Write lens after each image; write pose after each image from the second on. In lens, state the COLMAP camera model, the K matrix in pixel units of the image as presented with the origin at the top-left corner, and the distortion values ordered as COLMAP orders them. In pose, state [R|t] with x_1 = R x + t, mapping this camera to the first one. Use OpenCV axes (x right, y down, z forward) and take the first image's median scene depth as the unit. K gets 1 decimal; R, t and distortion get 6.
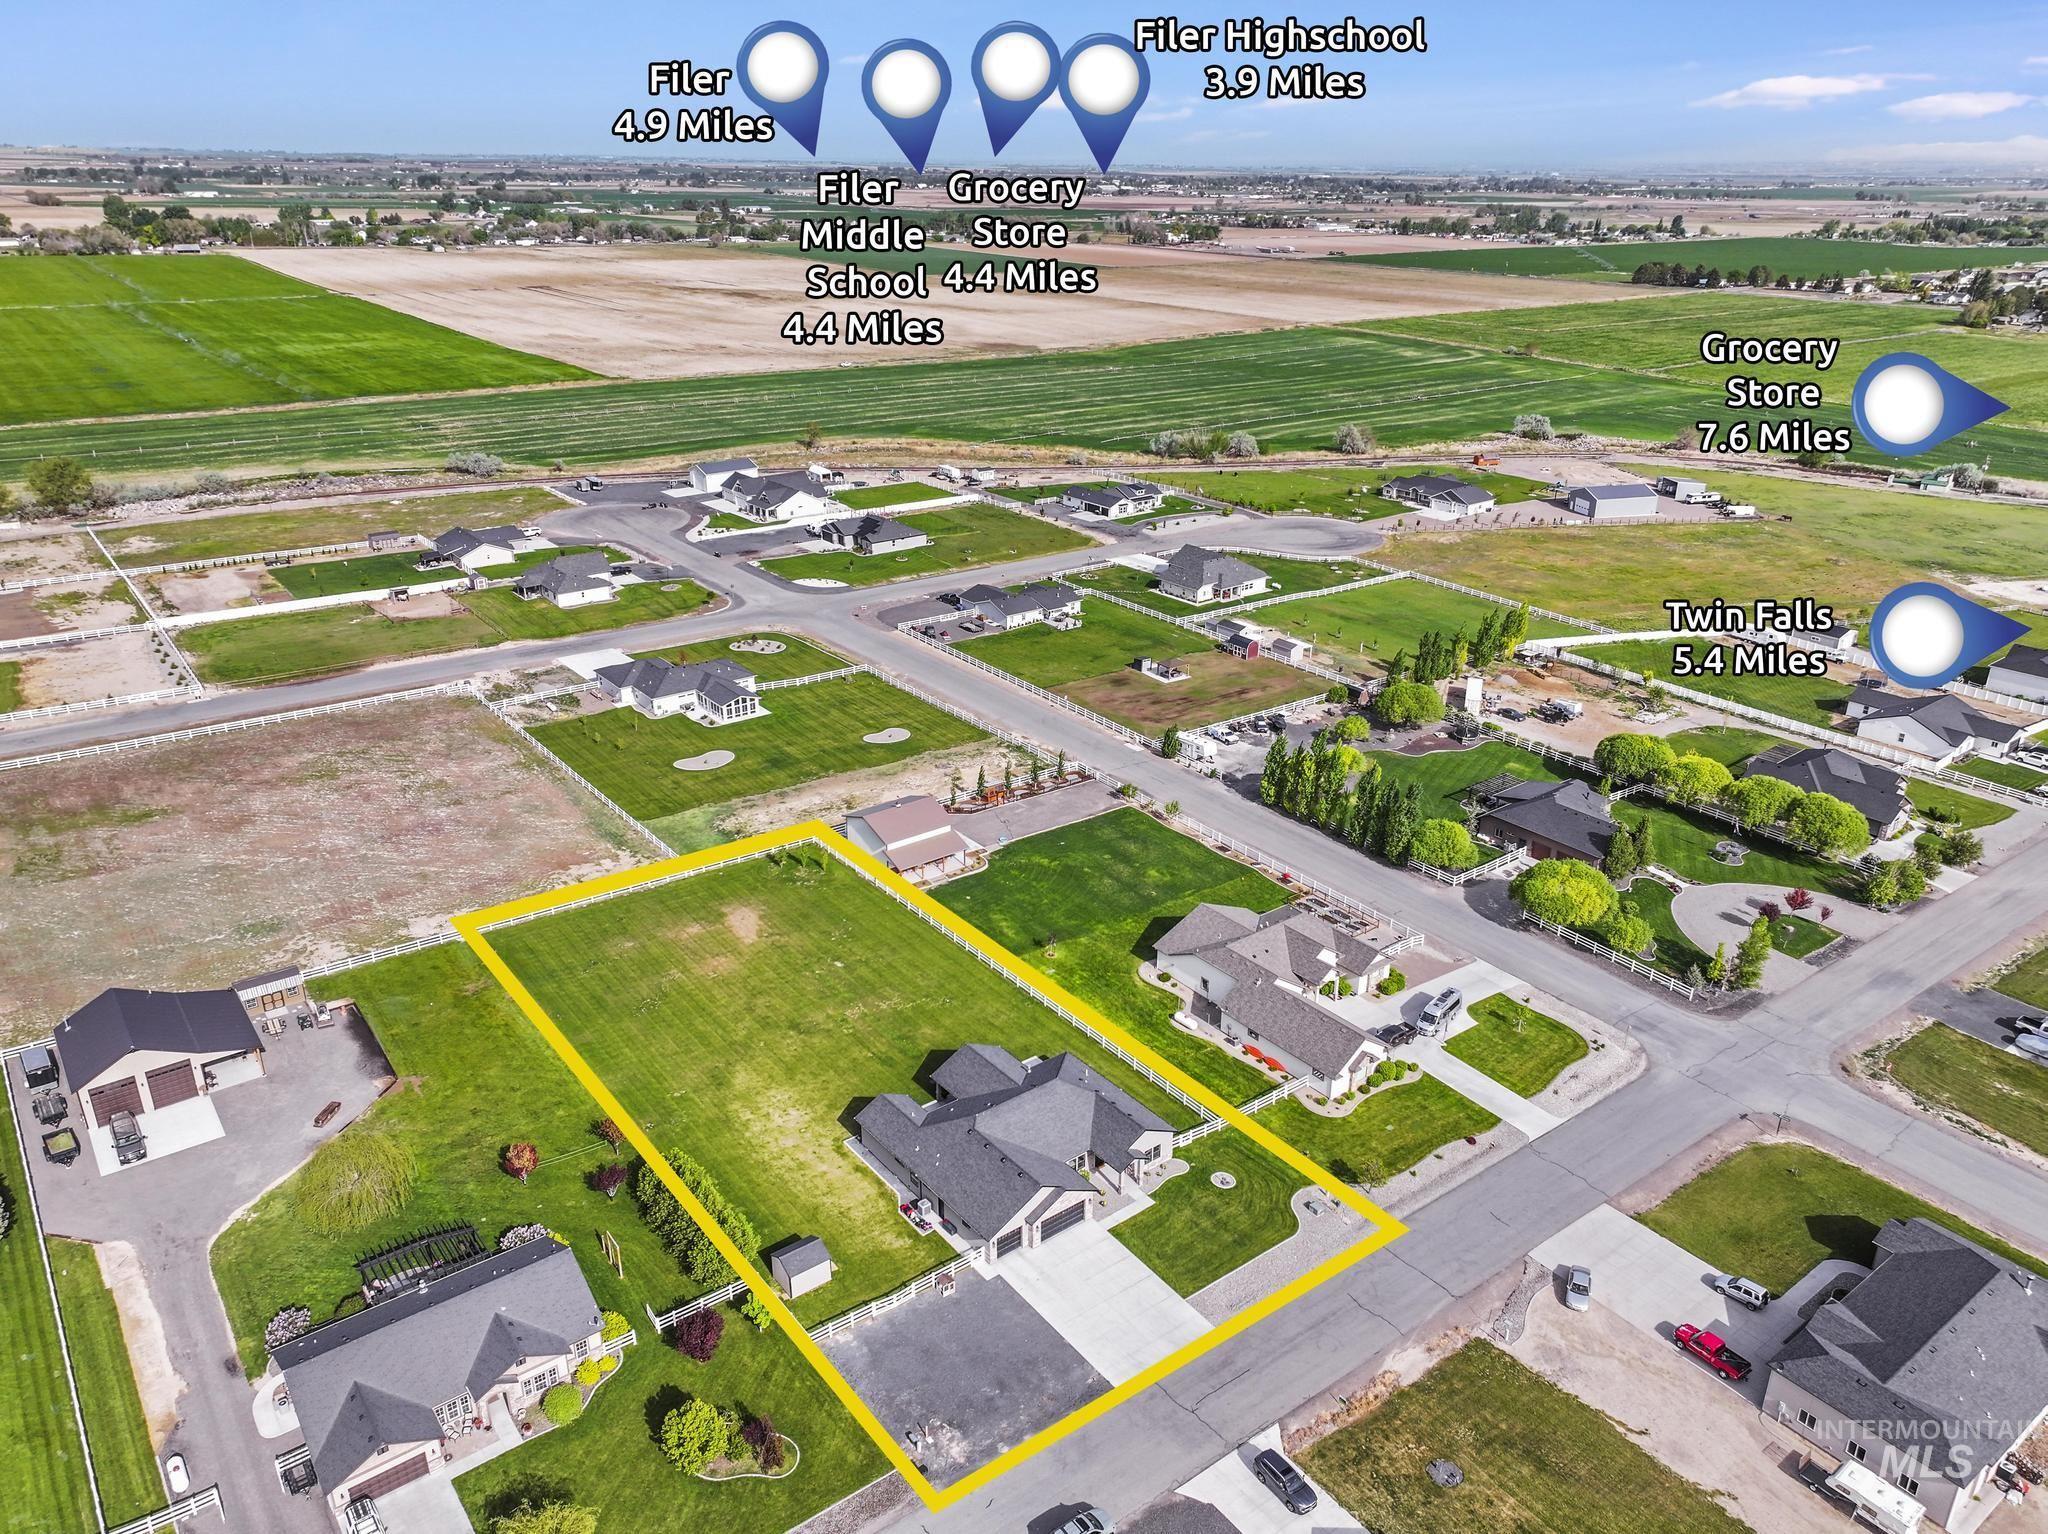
lens RADIAL K [[1469.6, 0, 1025.4], [0, 1469.6, 768.7], [0, 0, 1]] dist [0.007754, 0.005775]
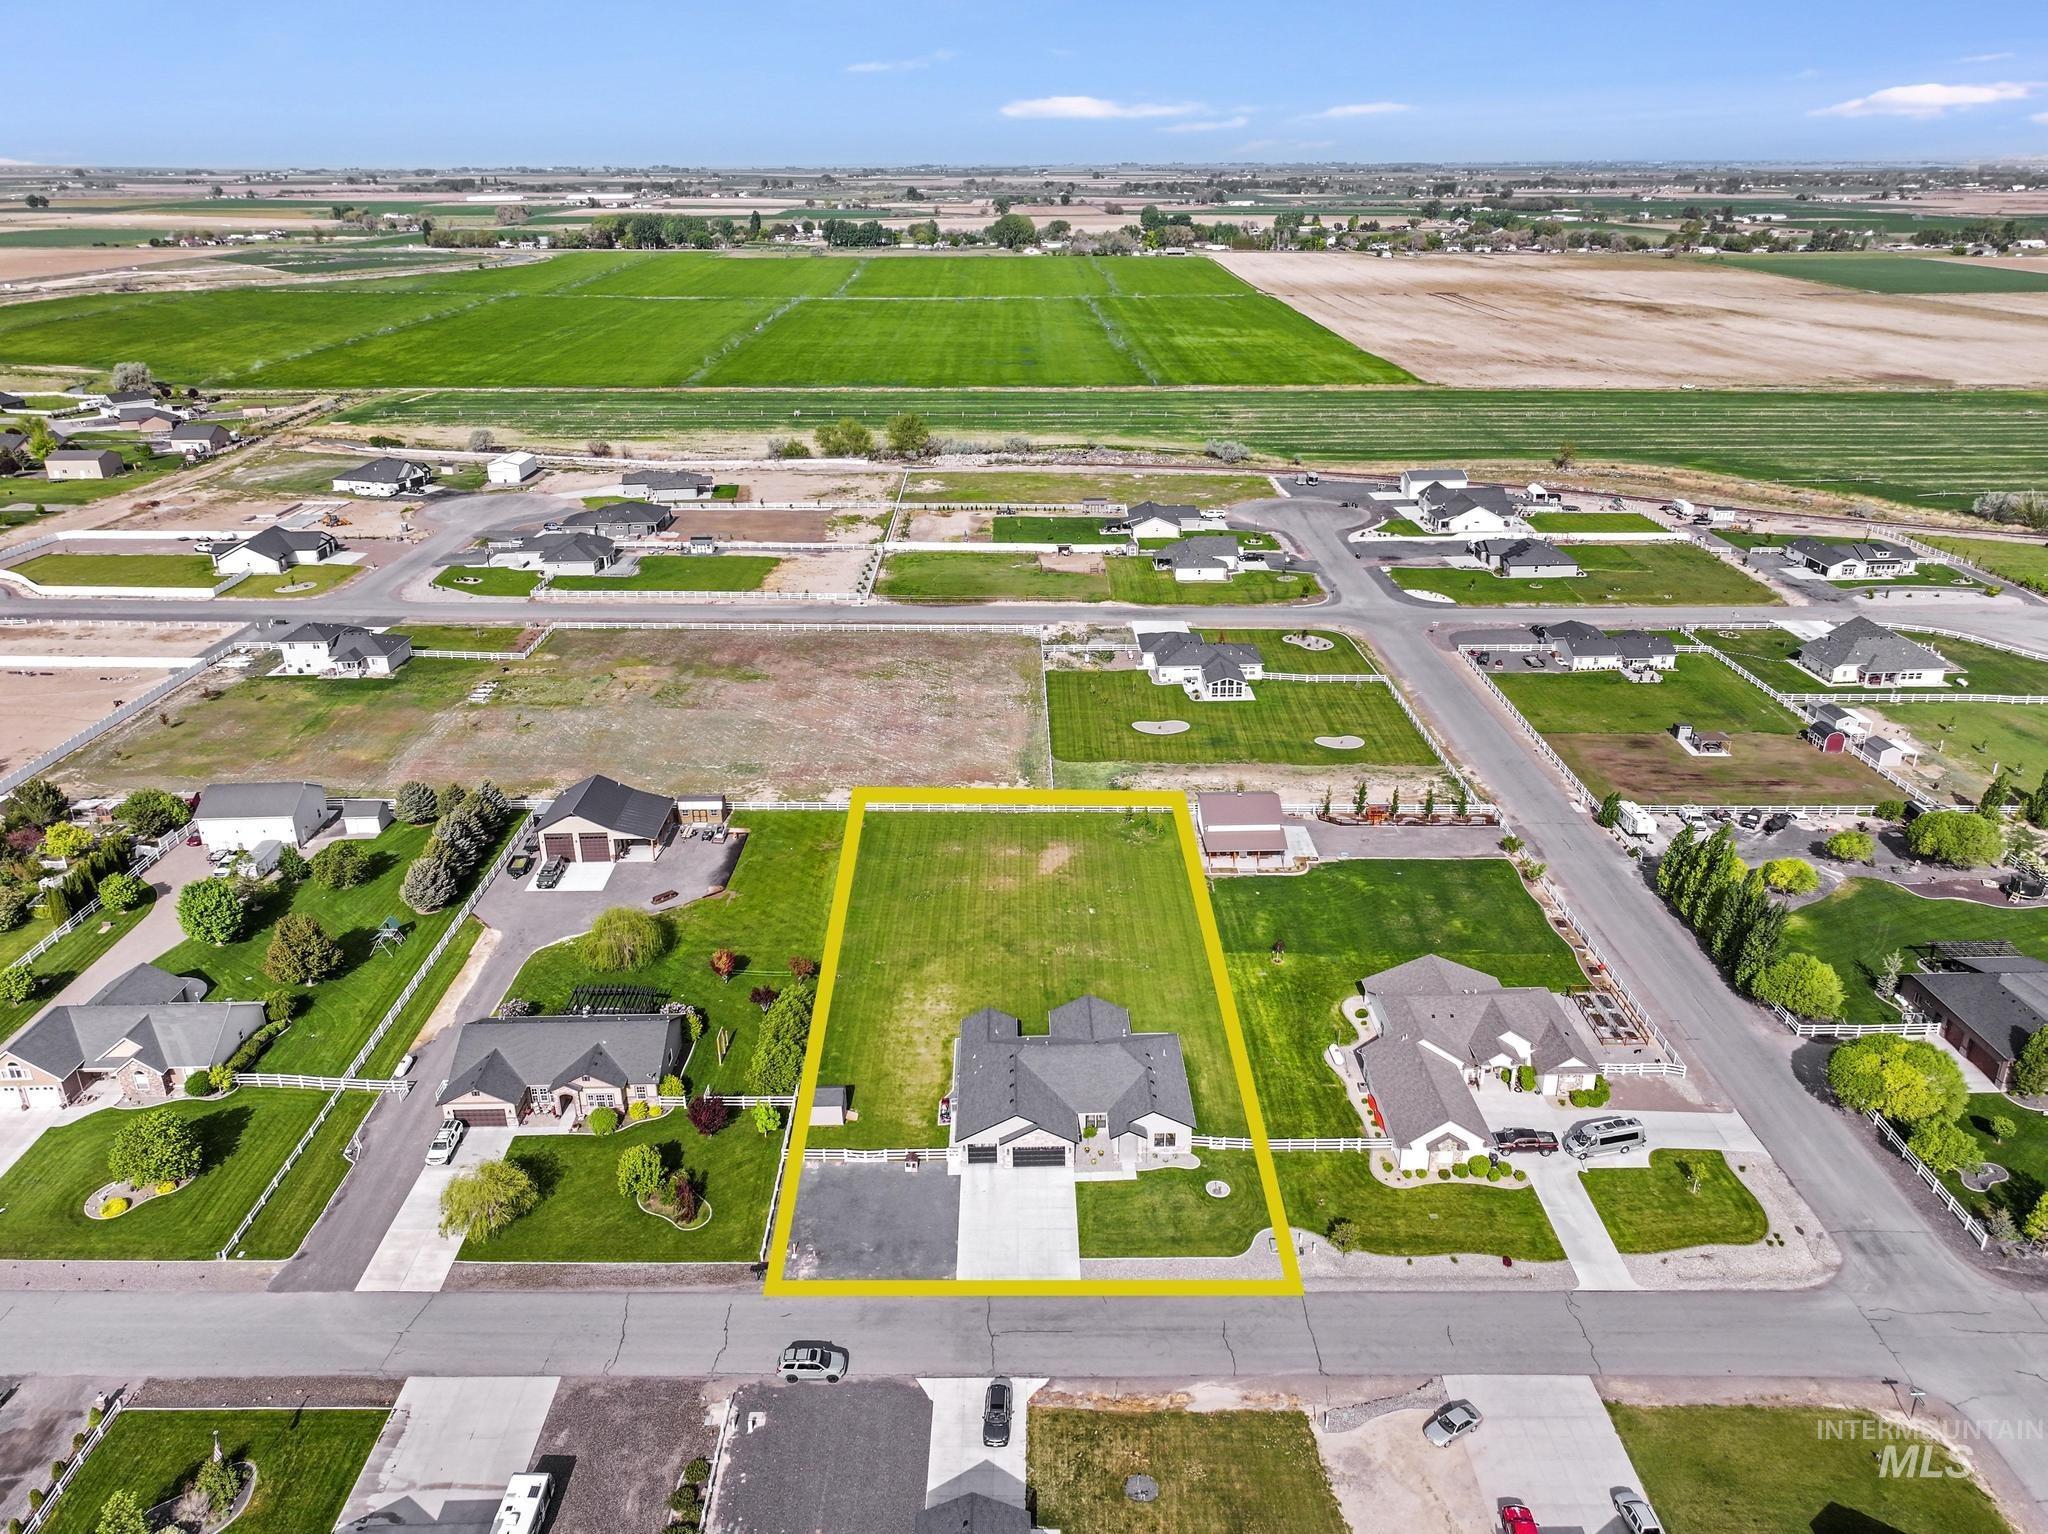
lens RADIAL K [[1469.6, 0, 1025.4], [0, 1469.6, 768.7], [0, 0, 1]] dist [0.007754, 0.005775]
pose [[0.802417, 0.215107, -0.556648, 0.257494], [-0.217345, 0.974053, 0.063100, -0.017930], [0.555778, 0.070352, 0.828349, 0.033165]]
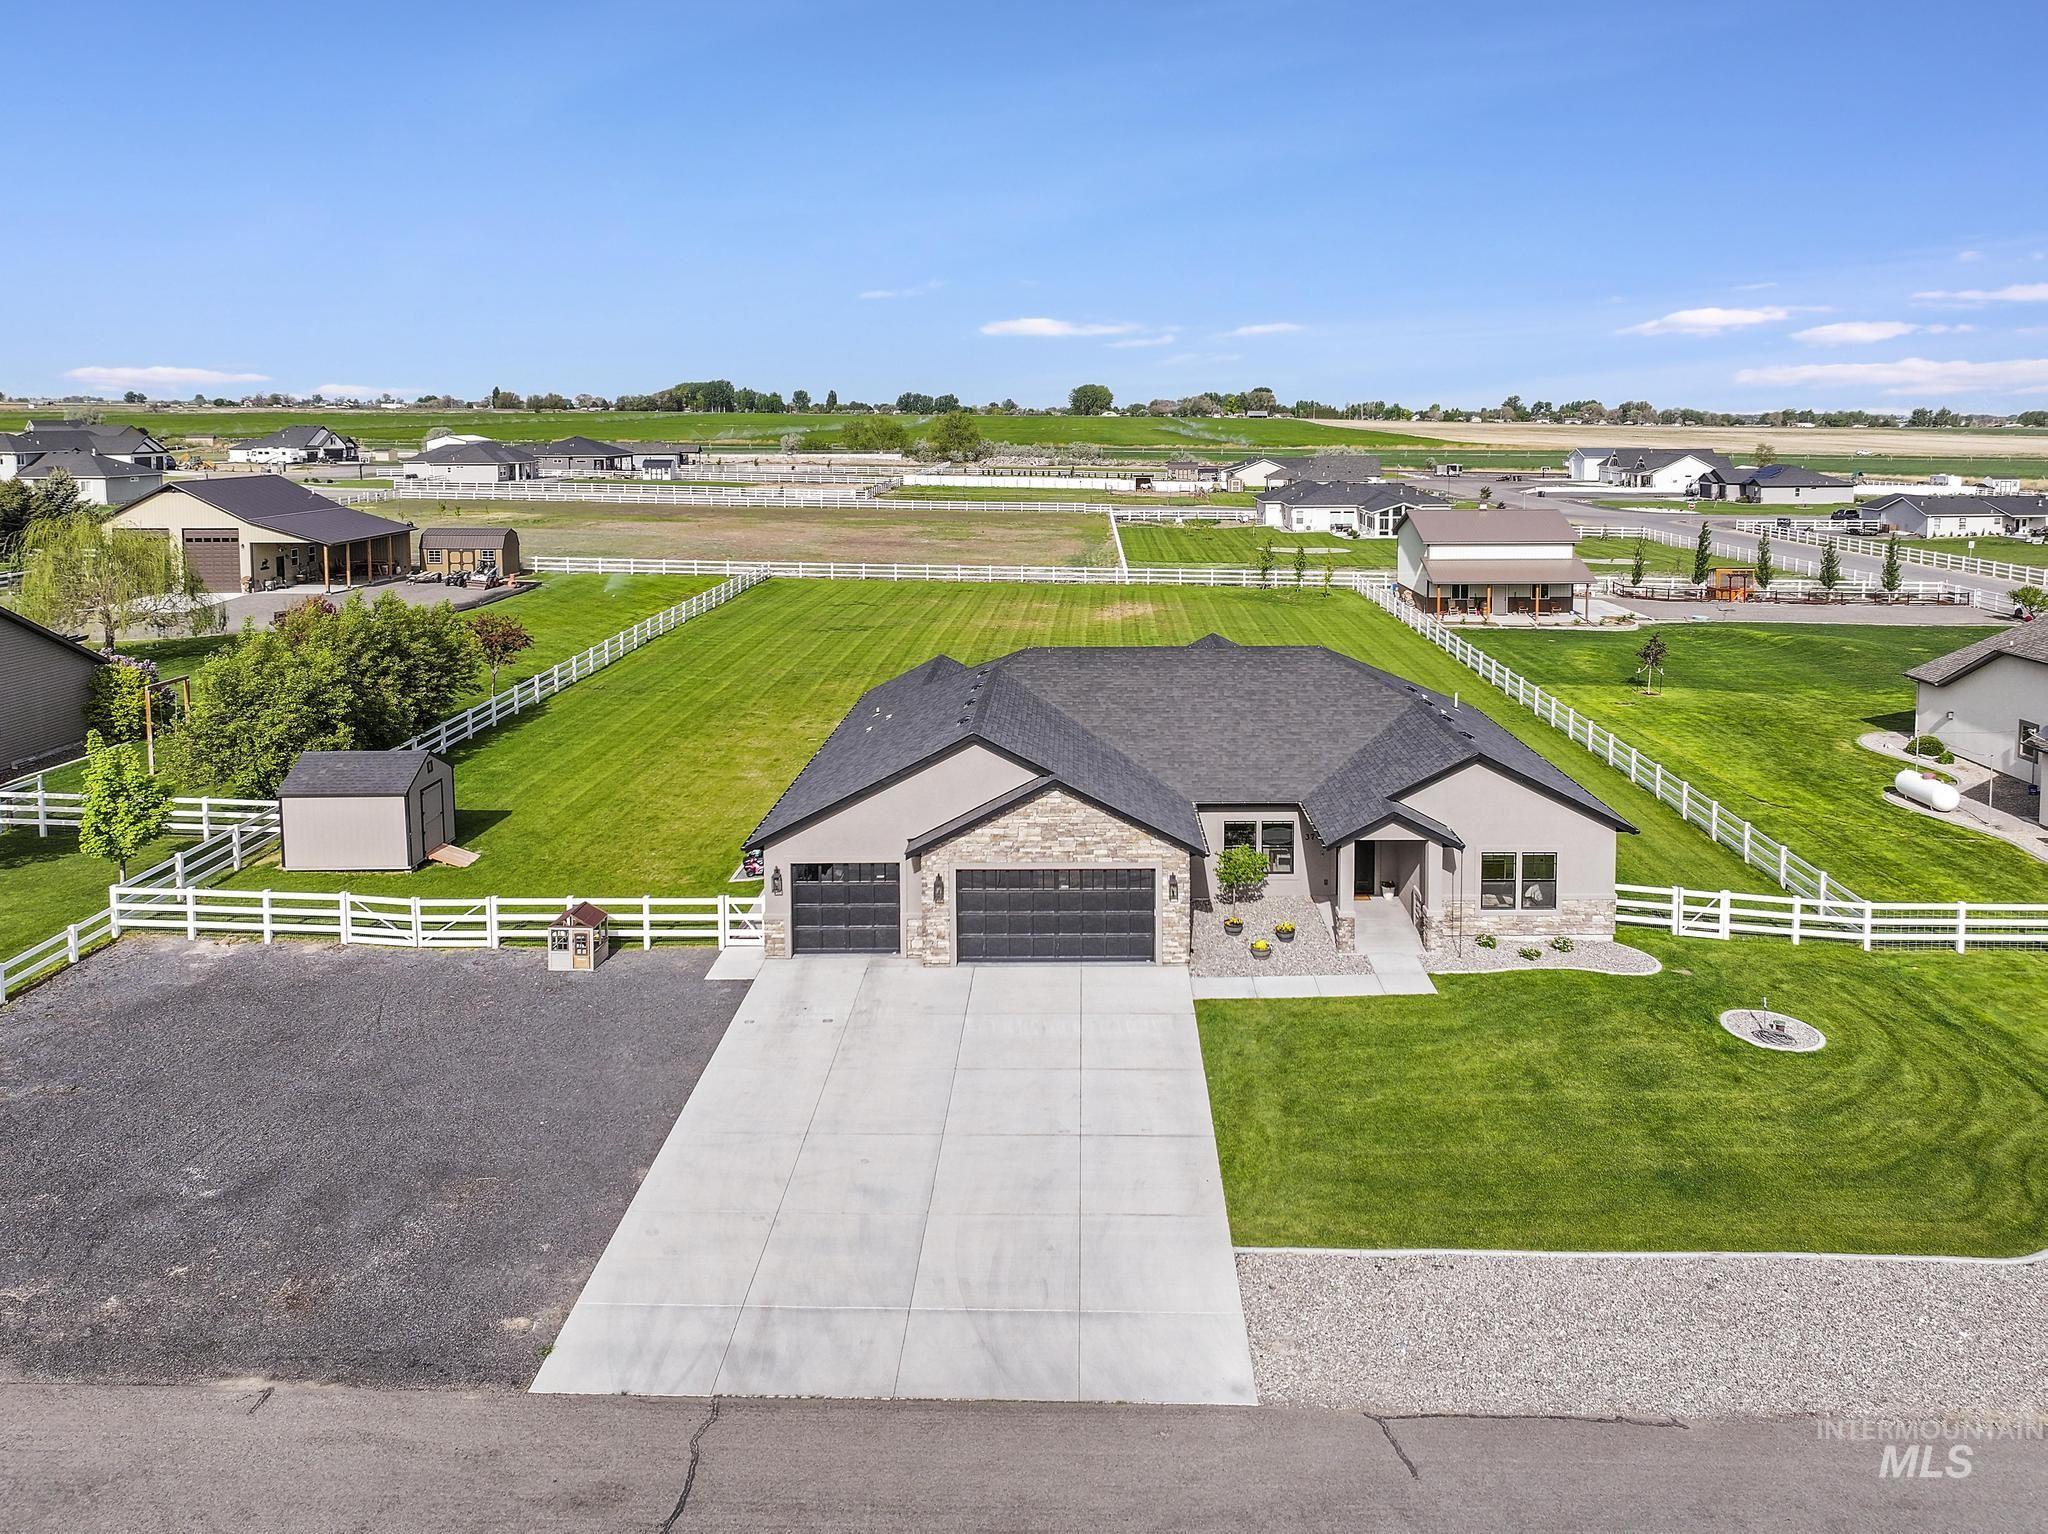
lens RADIAL K [[1502.3, 0, 1079.7], [0, 1502.3, 545.3], [0, 0, 1]] dist [0.005644, 0.001780]
pose [[0.792056, 0.042942, -0.608936, 0.094240], [-0.228784, 0.945698, -0.230895, 0.140115], [0.565954, 0.322197, 0.758871, 0.346363]]
